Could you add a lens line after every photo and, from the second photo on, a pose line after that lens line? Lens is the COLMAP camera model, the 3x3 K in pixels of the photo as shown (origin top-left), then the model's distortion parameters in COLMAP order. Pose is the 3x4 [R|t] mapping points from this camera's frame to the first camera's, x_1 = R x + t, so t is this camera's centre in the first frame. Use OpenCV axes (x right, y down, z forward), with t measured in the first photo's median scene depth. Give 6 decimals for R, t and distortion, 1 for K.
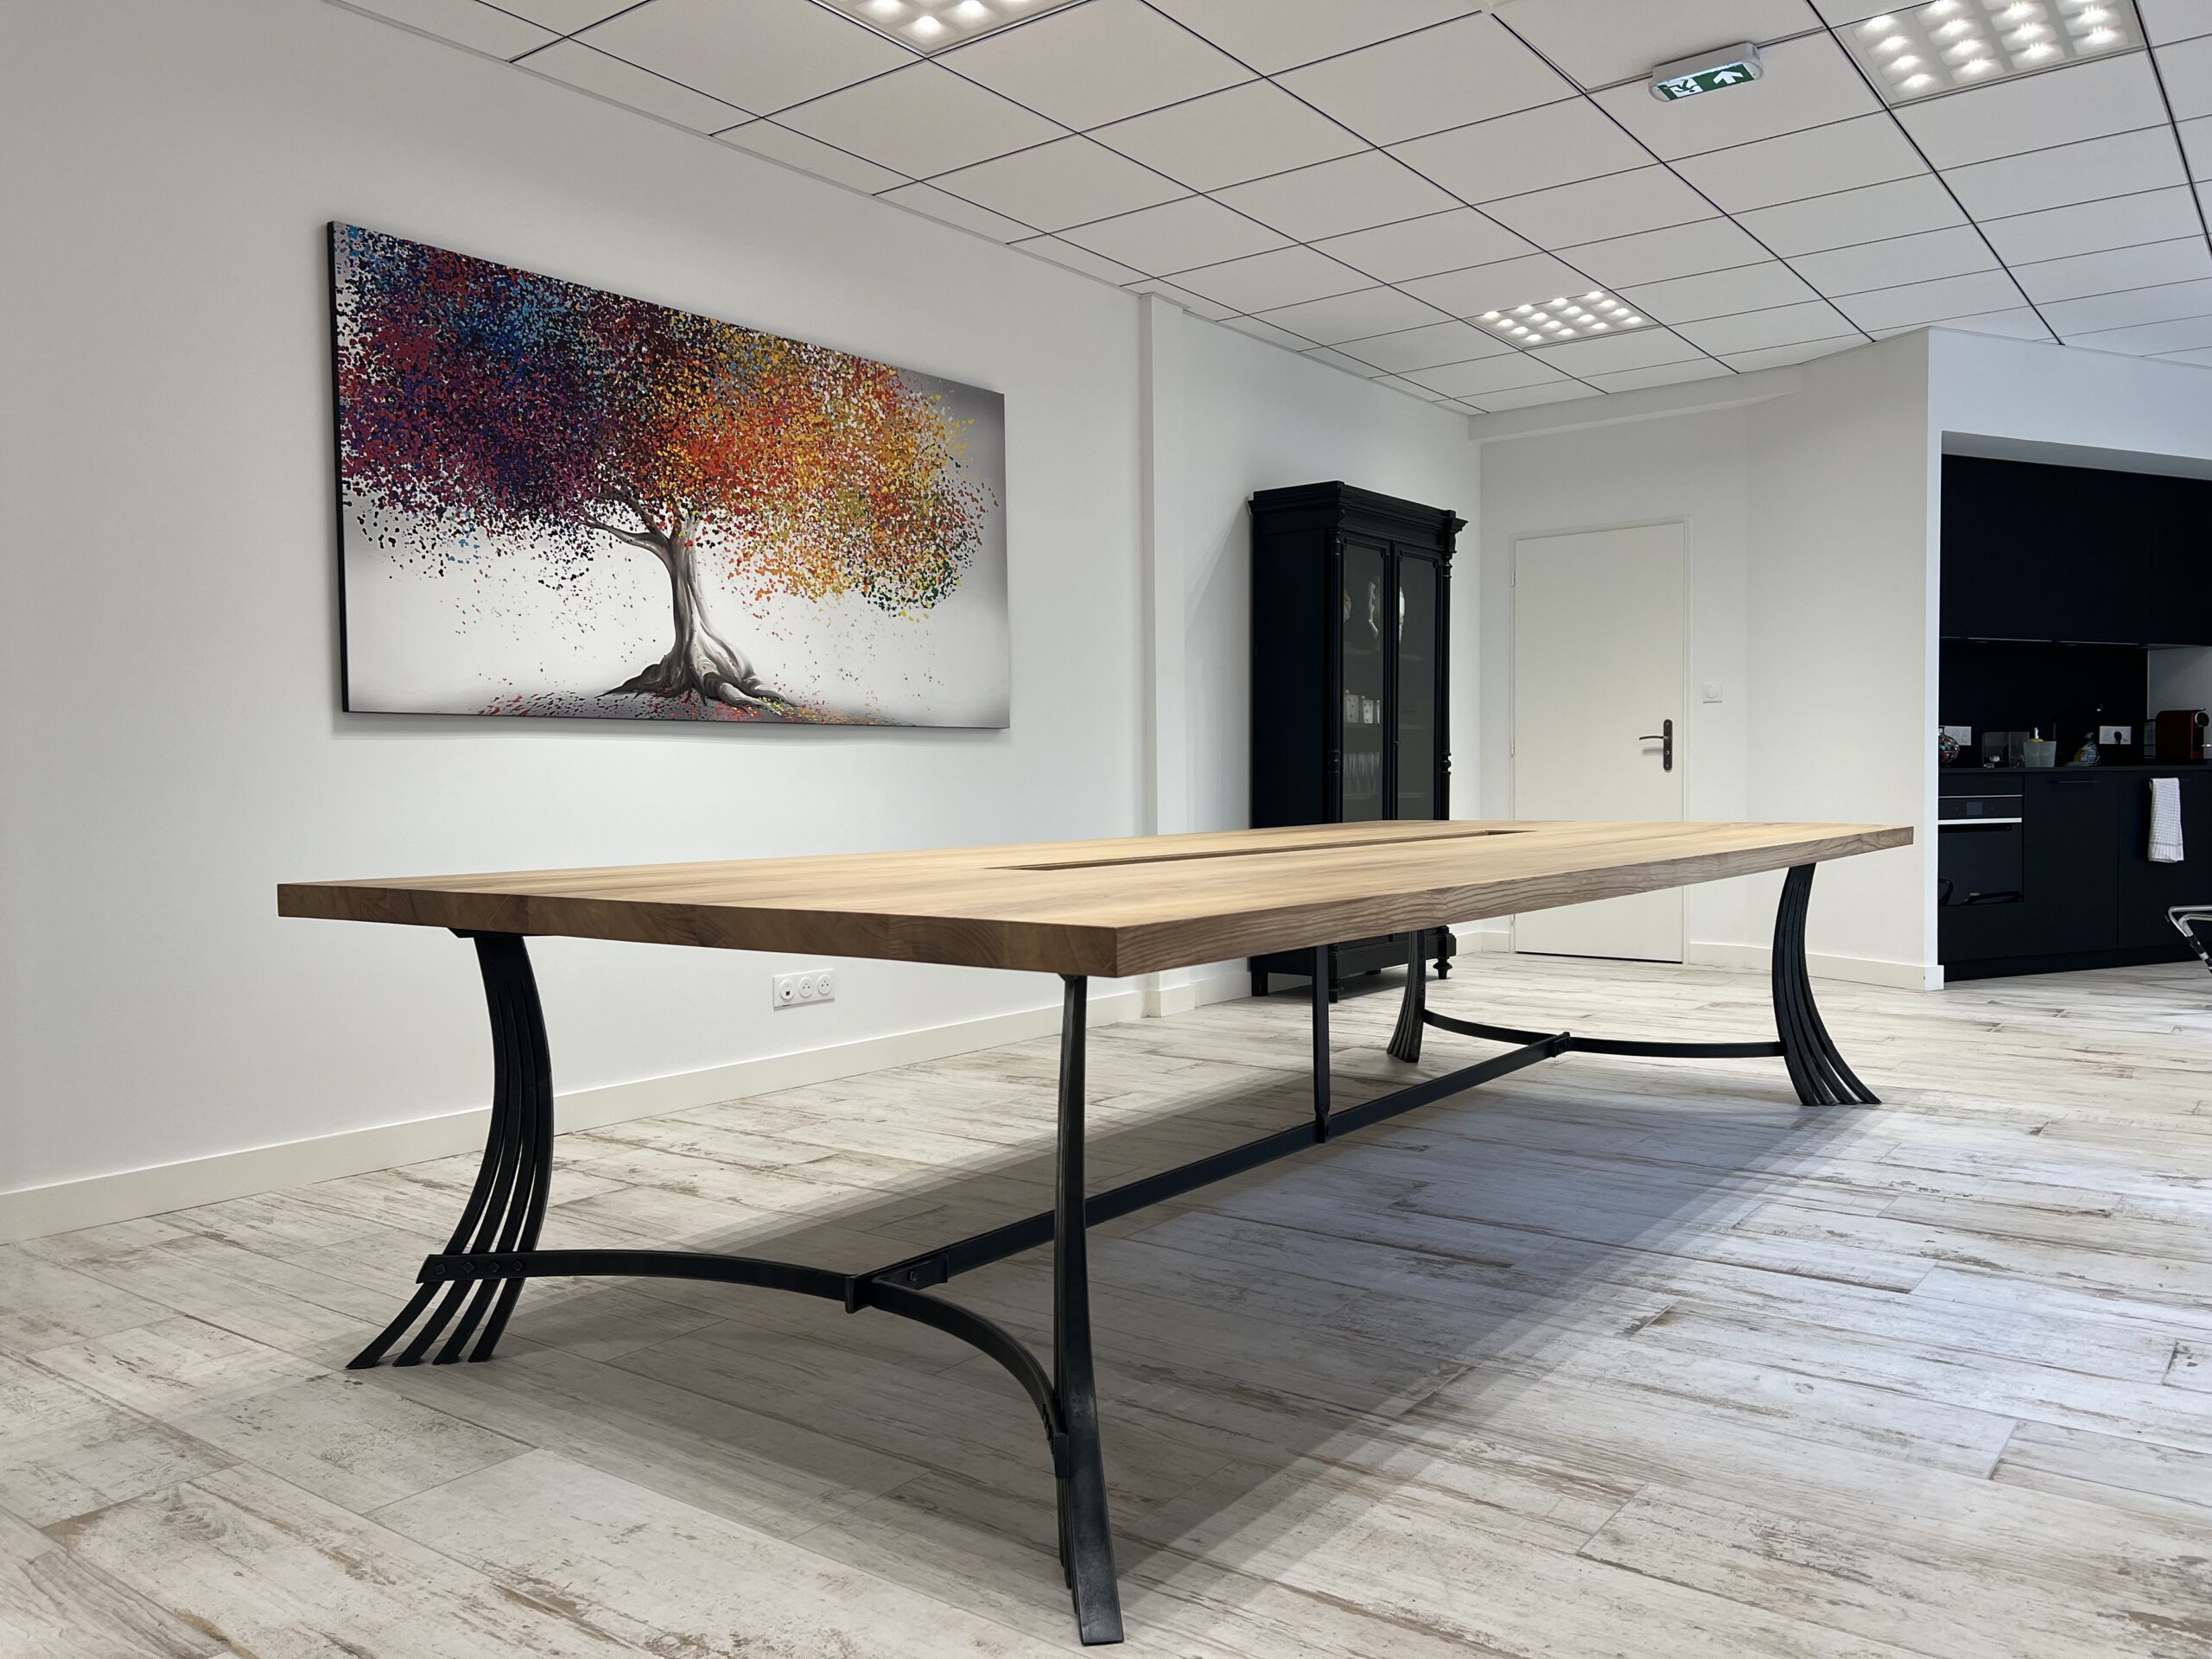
lens RADIAL K [[1676.4, 0, 1126.3], [0, 1676.4, 824.1], [0, 0, 1]] dist [0.024676, -0.023110]
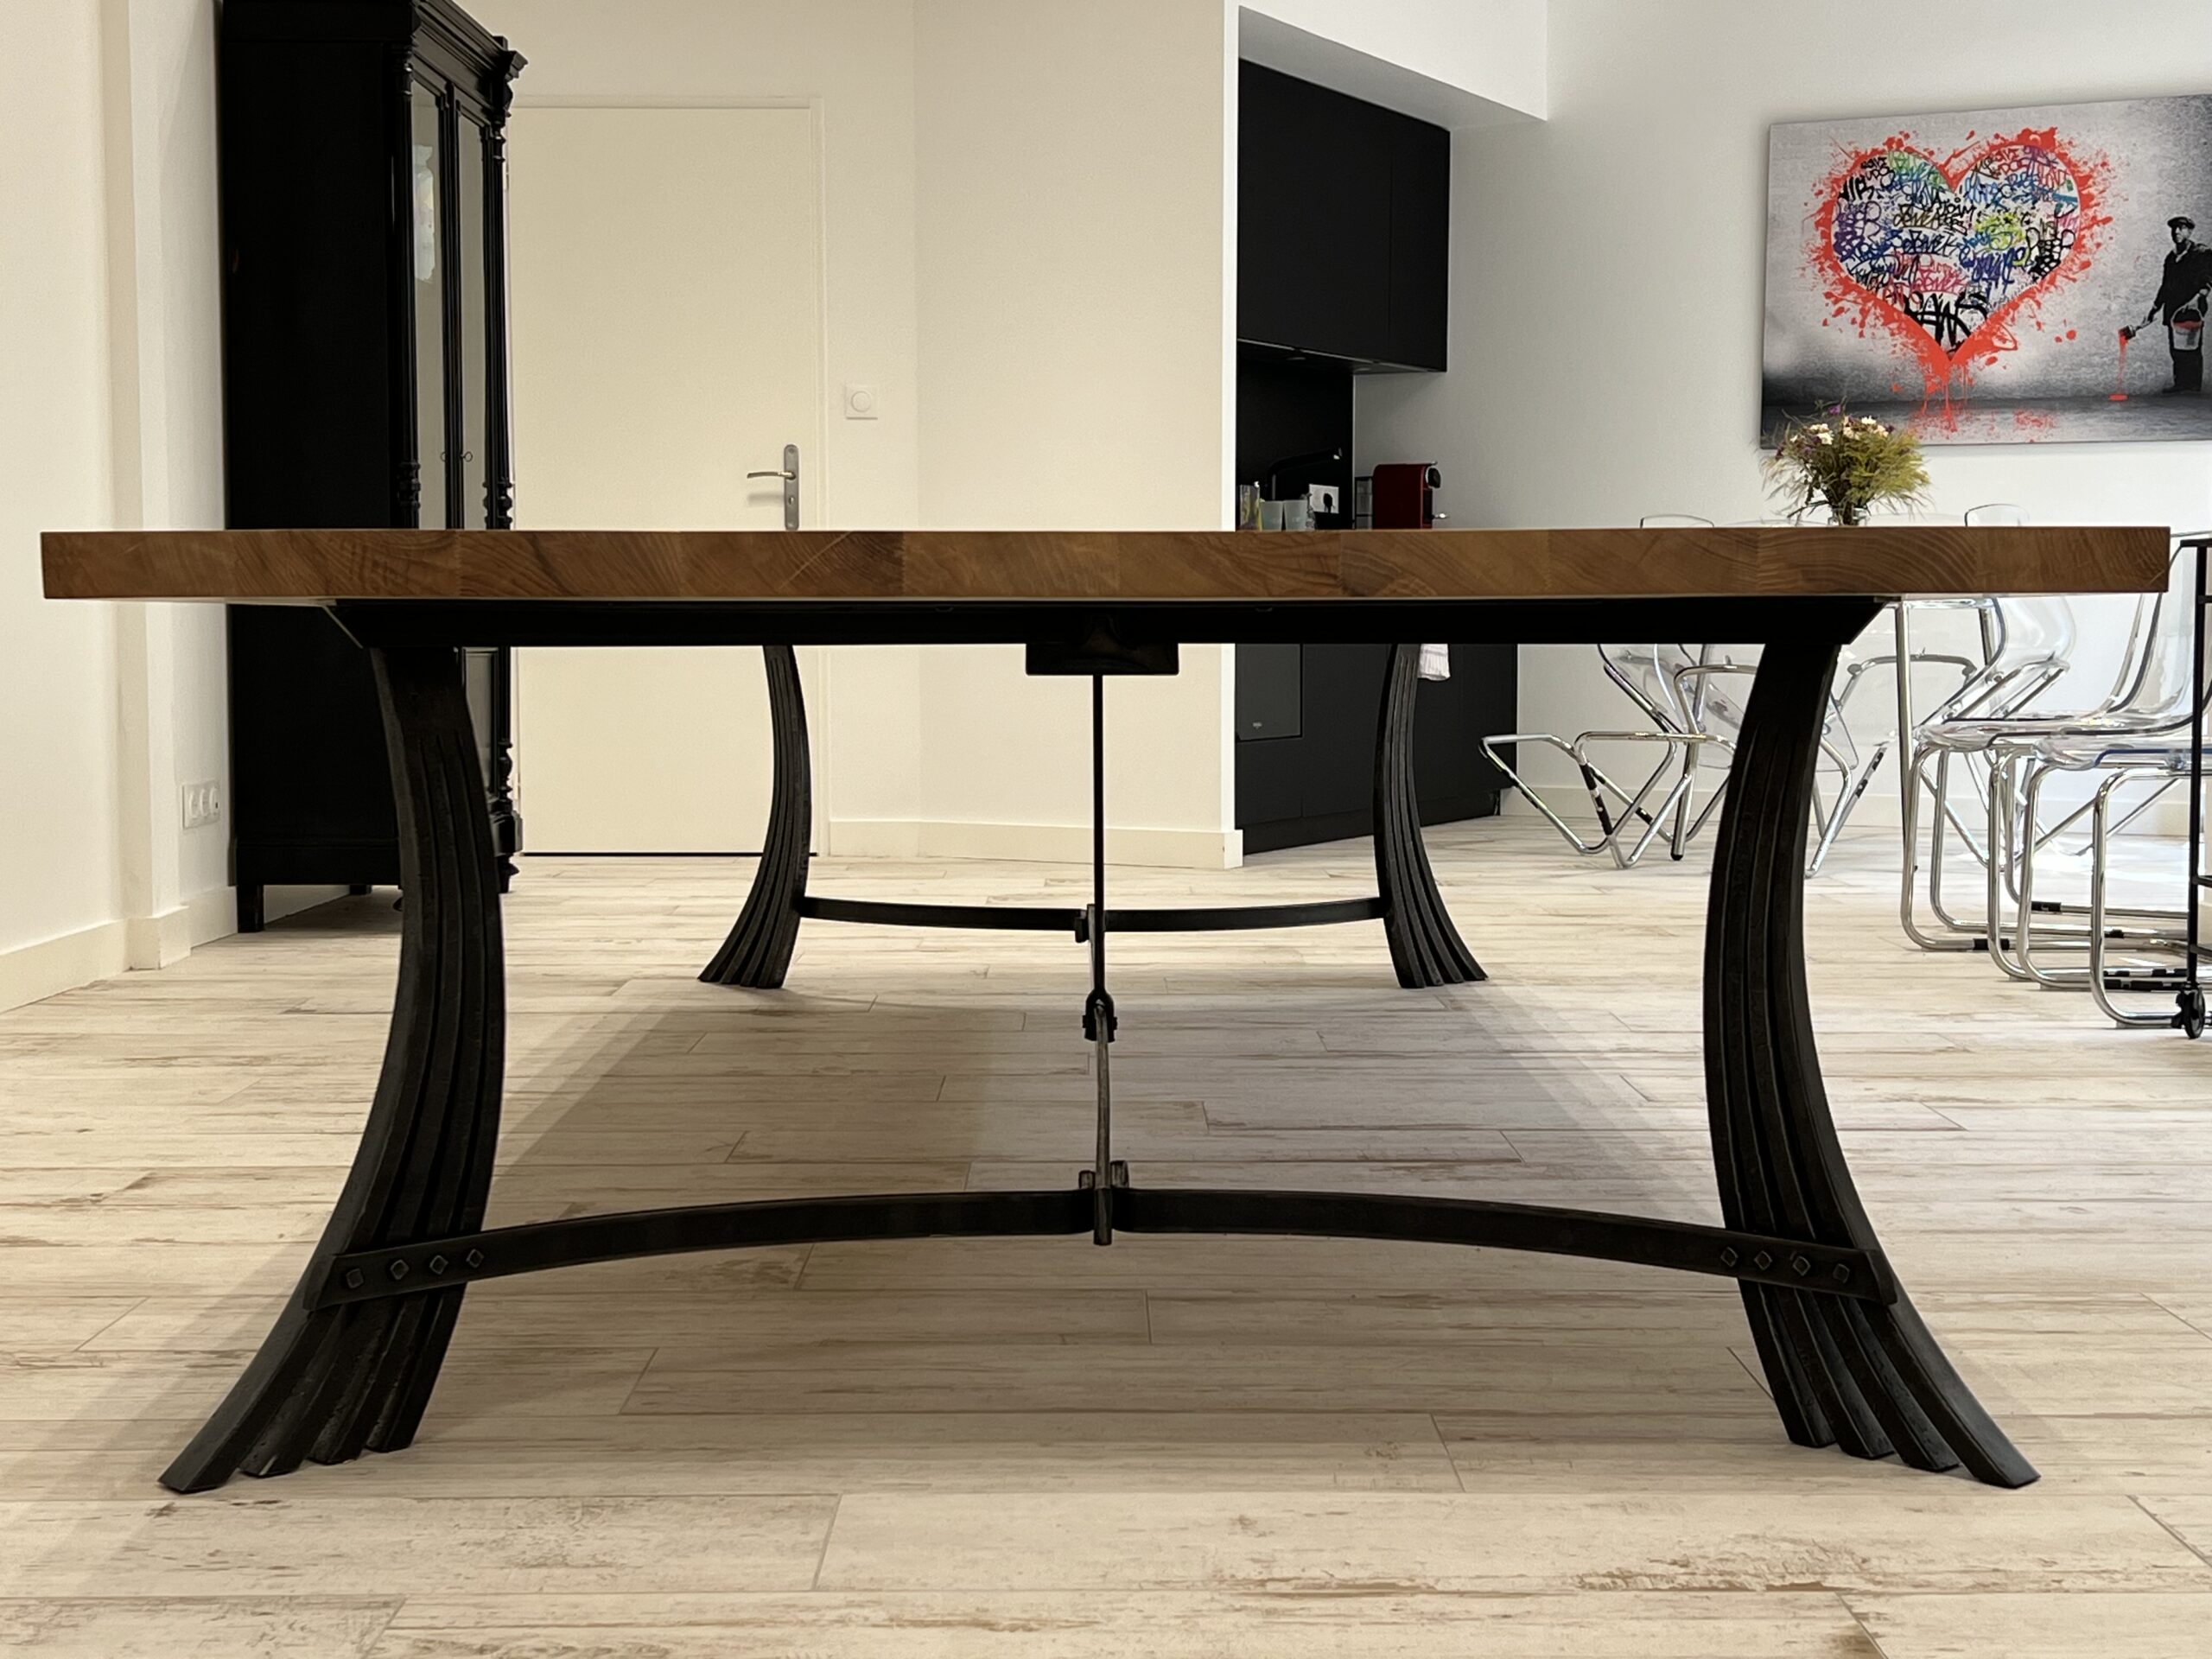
lens RADIAL K [[3217.7, 0, 1106.0], [0, 3217.7, 829.5], [0, 0, 1]] dist [0.249395, 0.001907]
pose [[0.802313, -0.030972, 0.596099, -0.808774], [0.008697, 0.999153, 0.040208, 0.083944], [-0.596840, -0.027075, 0.801904, 0.046716]]
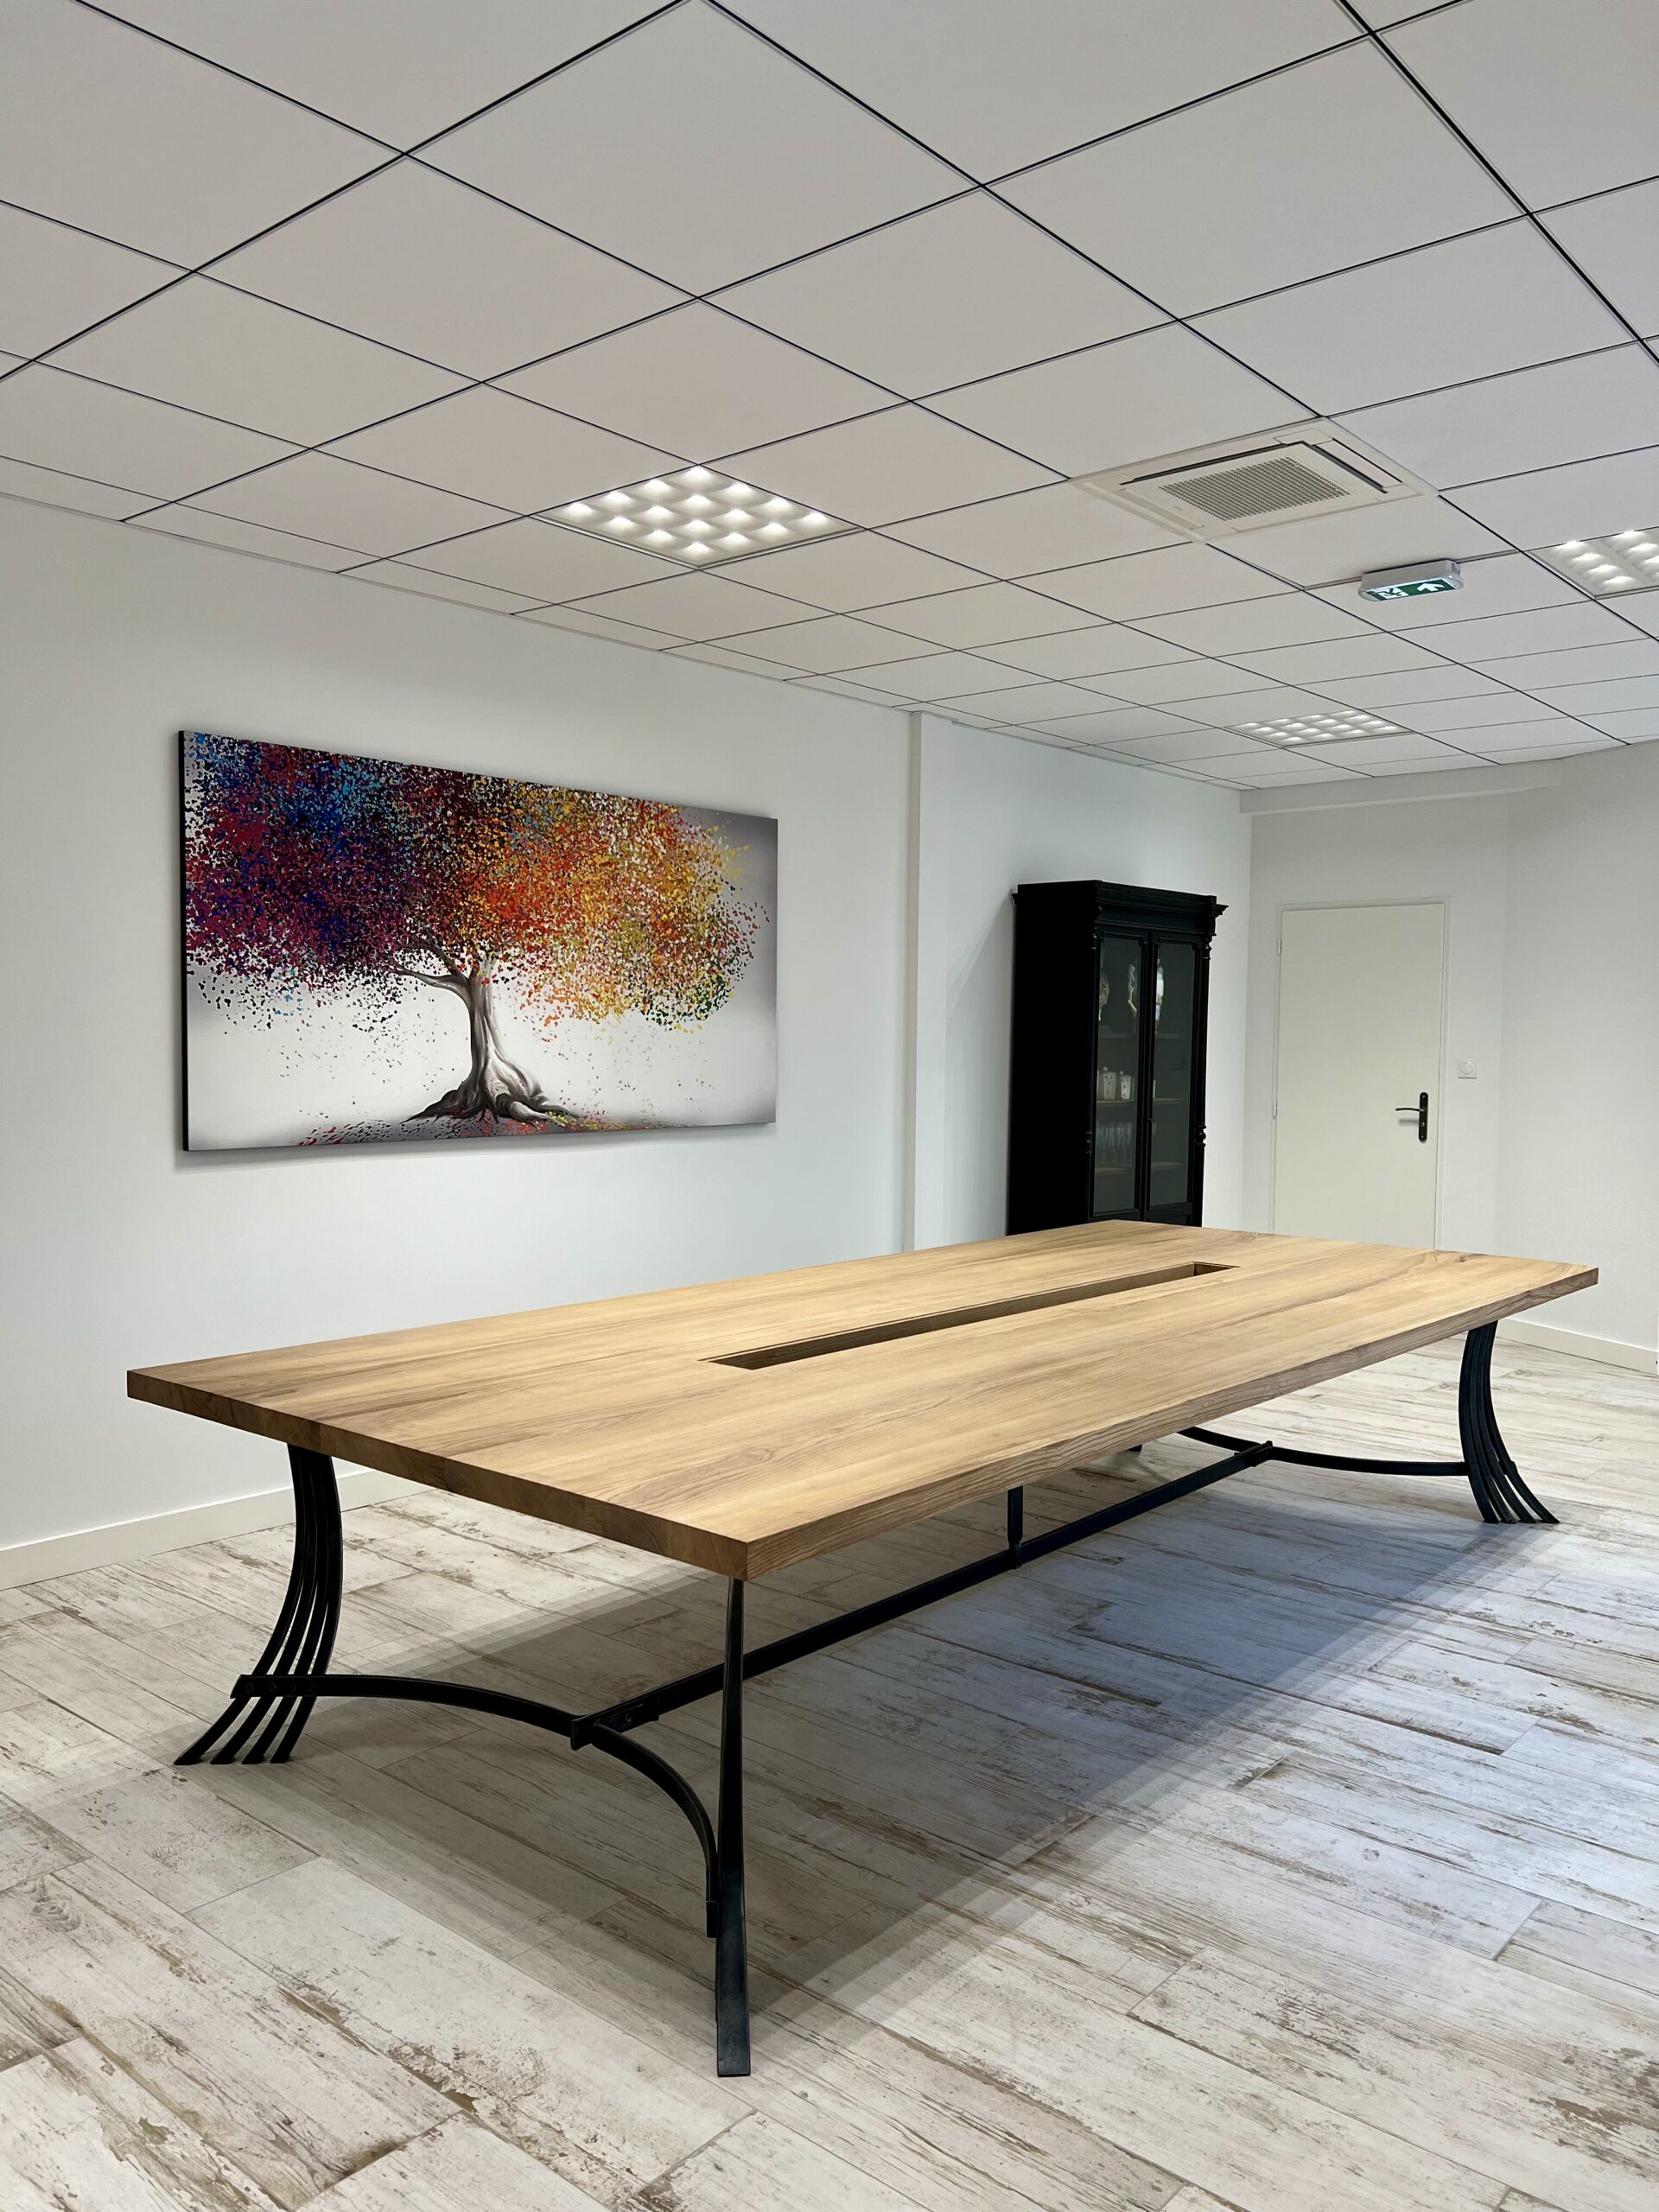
lens RADIAL K [[1676.4, 0, 829.5], [0, 1676.4, 1106.0], [0, 0, 1]] dist [0.024676, -0.023110]
pose [[0.997210, 0.025090, -0.070302, 0.087163], [-0.023936, 0.999565, 0.017206, -0.186523], [0.070703, -0.015475, 0.997377, -0.182428]]
